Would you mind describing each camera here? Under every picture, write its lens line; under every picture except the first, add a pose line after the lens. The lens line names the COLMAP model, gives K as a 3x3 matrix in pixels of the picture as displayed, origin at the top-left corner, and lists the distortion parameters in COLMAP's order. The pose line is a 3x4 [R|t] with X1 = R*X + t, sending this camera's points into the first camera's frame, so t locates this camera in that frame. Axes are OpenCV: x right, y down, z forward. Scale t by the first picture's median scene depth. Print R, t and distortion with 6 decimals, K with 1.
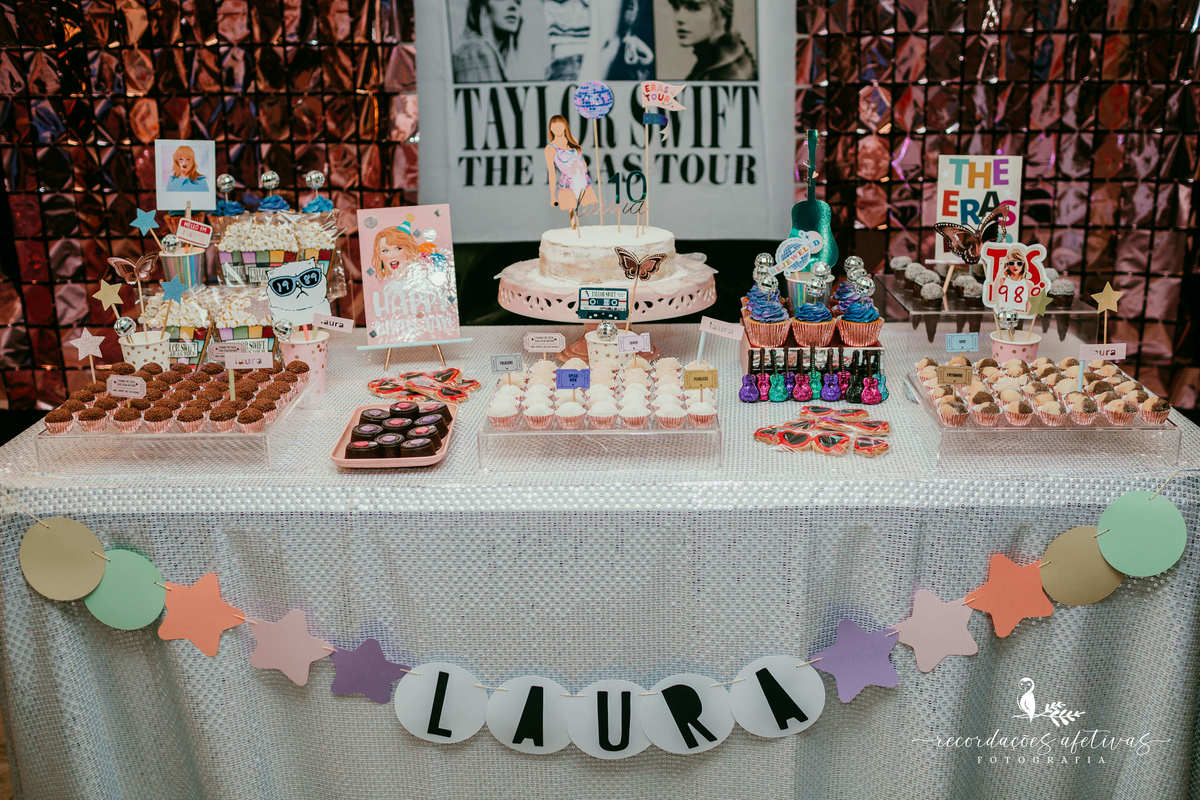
lens RADIAL K [[1233.6, 0, 616.4], [0, 1233.6, 383.1], [0, 0, 1]] dist [-0.105044, 0.136294]
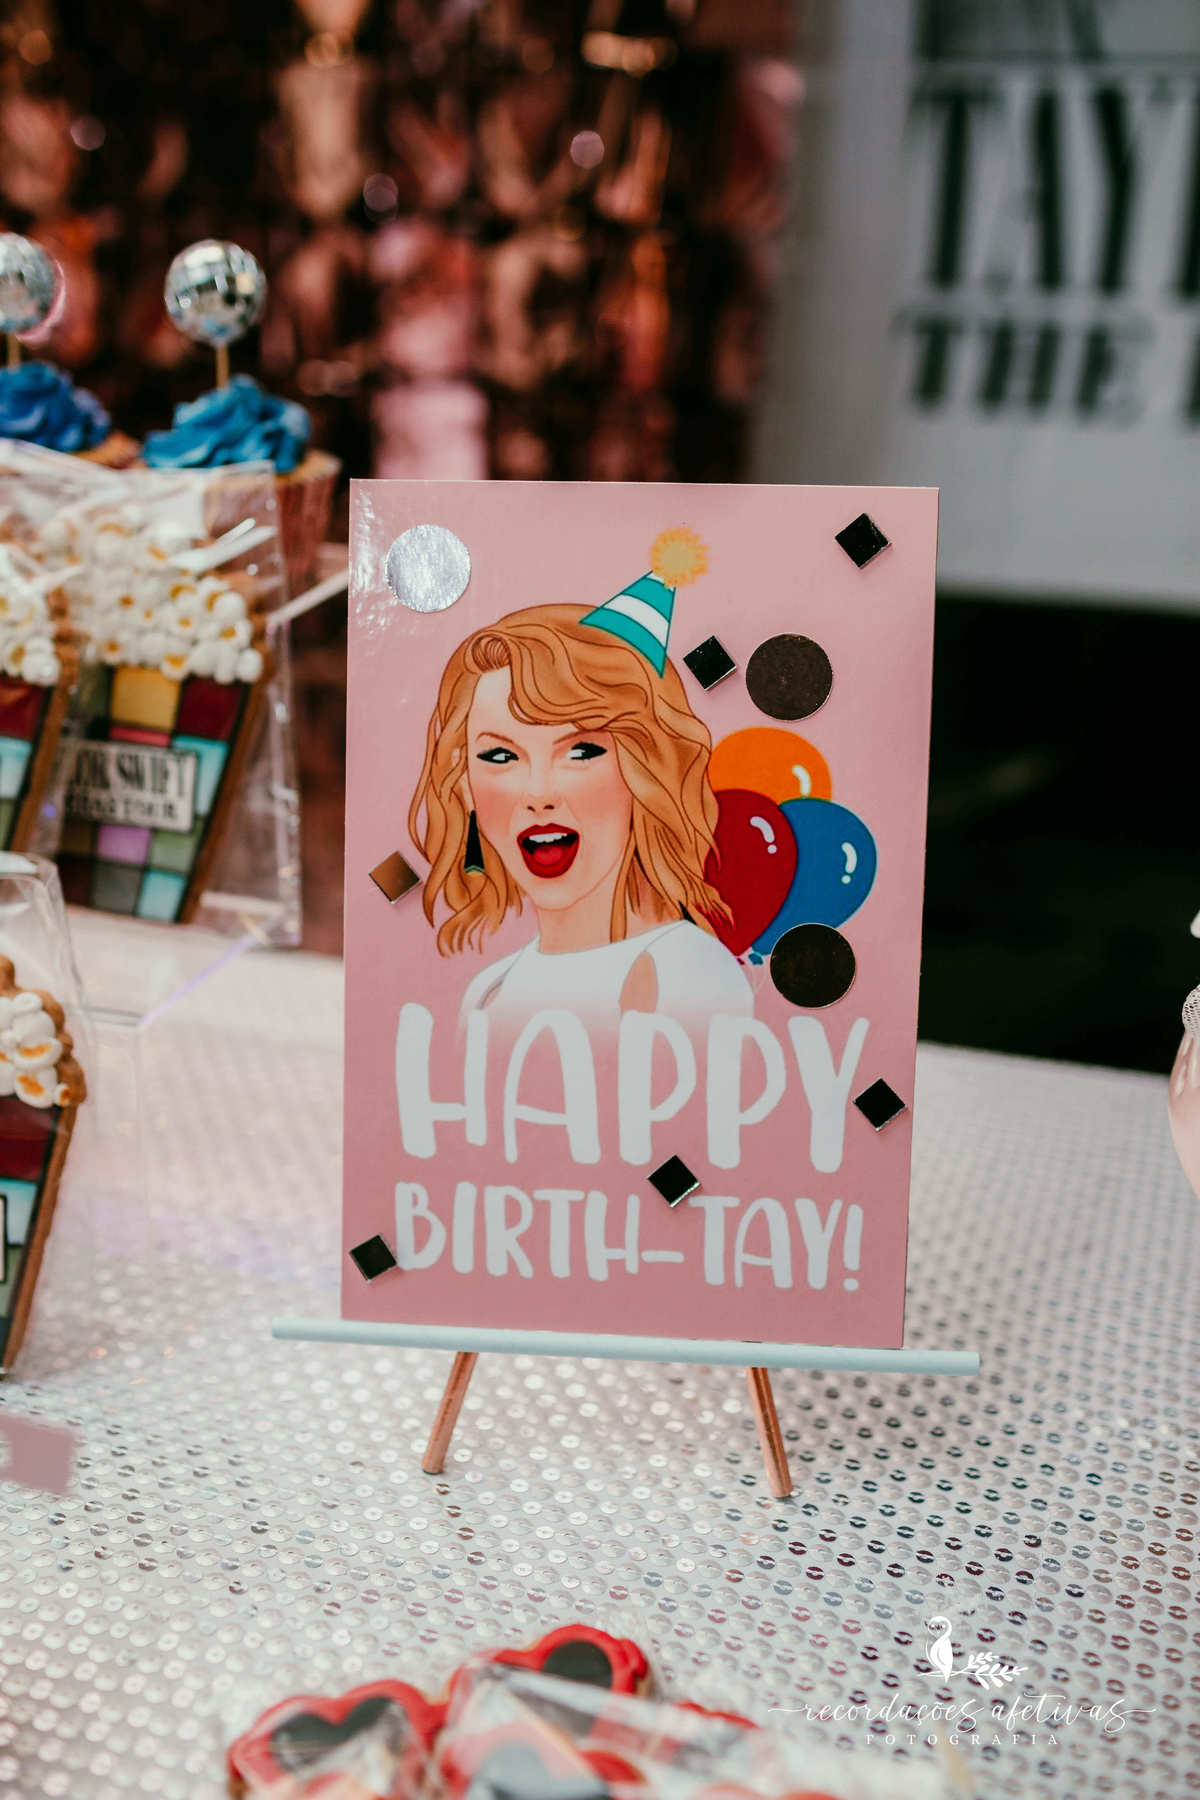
lens RADIAL K [[1794.4, 0, 600.0], [0, 1794.4, 900.0], [0, 0, 1]] dist [-0.090375, 0.016166]
pose [[0.965896, 0.132696, -0.222343, -0.122110], [-0.108458, 0.987081, 0.117936, -0.118032], [0.235120, -0.089799, 0.967809, 0.778620]]
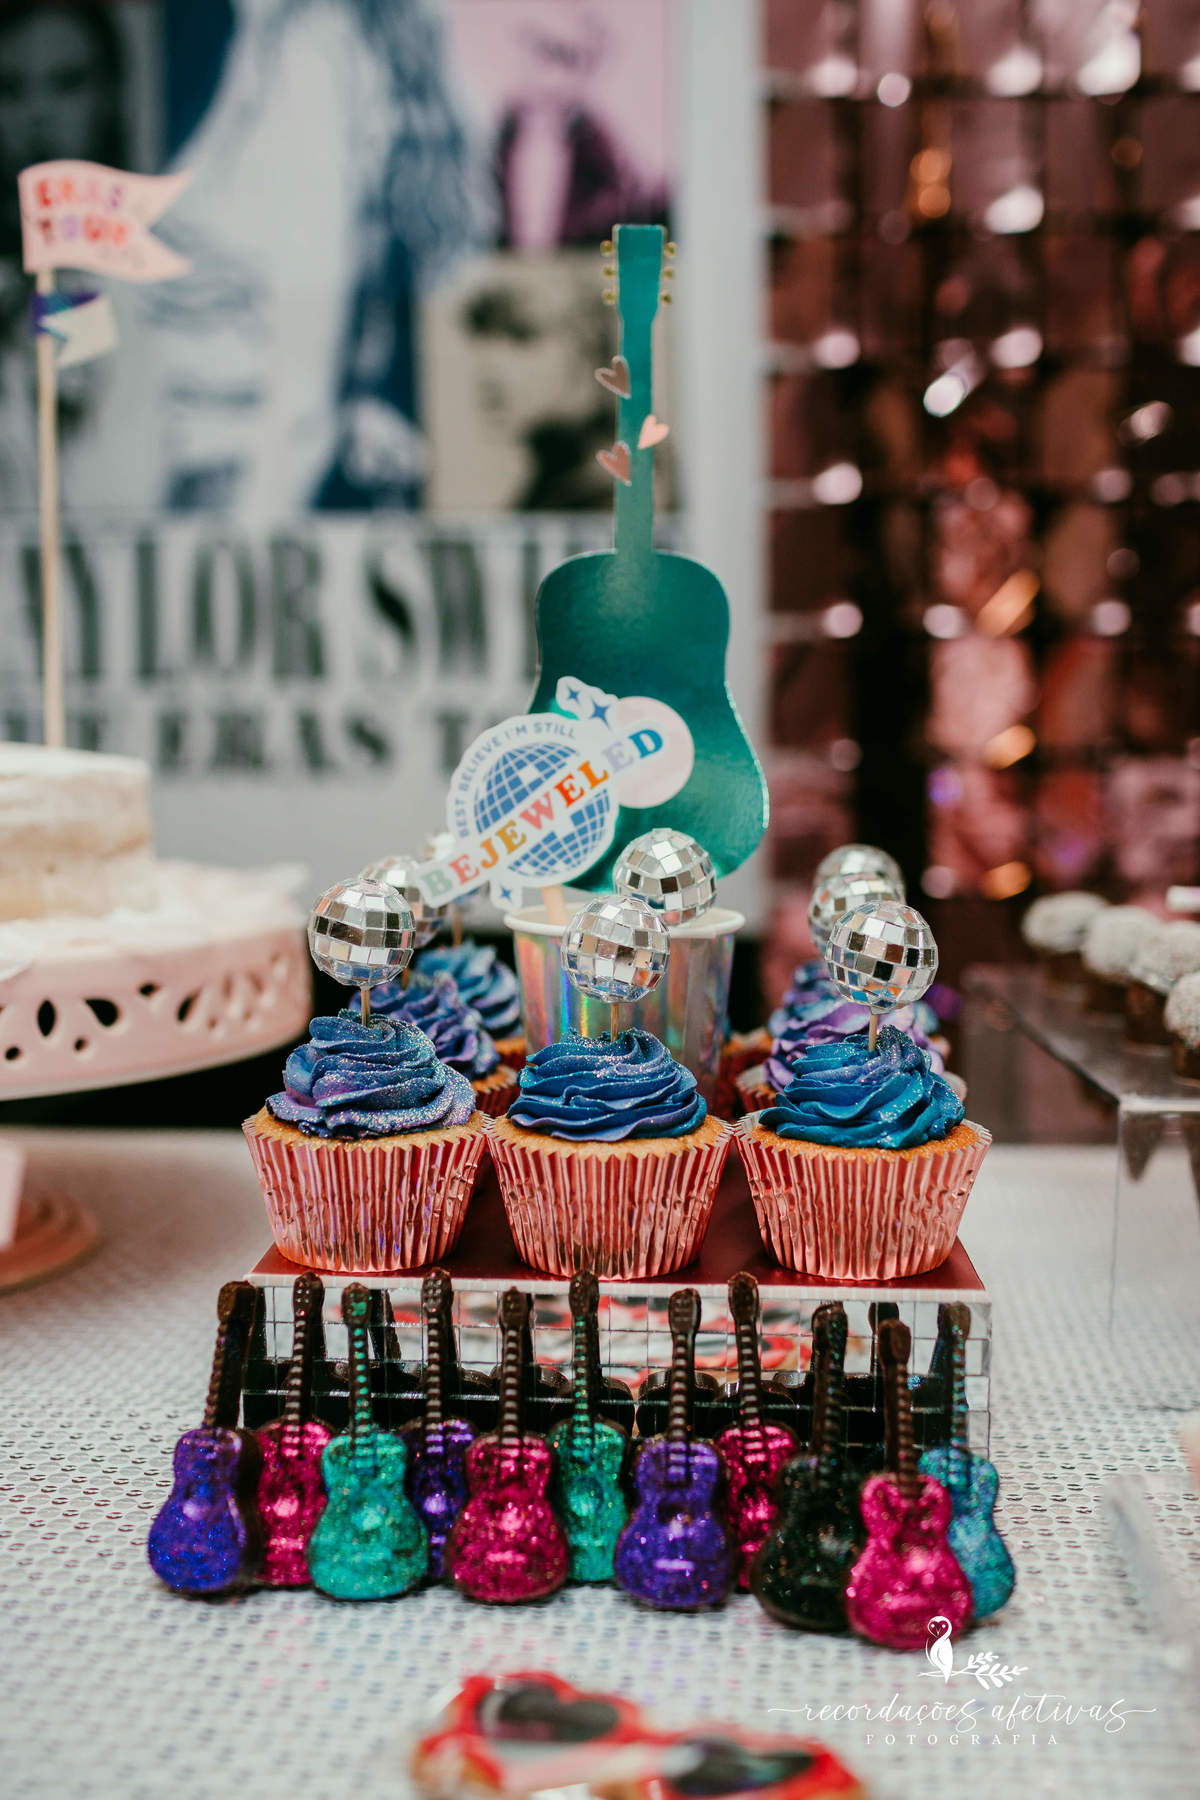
lens RADIAL K [[1774.6, 0, 603.8], [0, 1774.6, 885.0], [0, 0, 1]] dist [-0.101934, 0.077819]
pose [[0.999450, 0.021854, -0.024927, 0.151614], [-0.026254, 0.980912, -0.192674, -0.032709], [0.020241, 0.193222, 0.980946, 0.668494]]
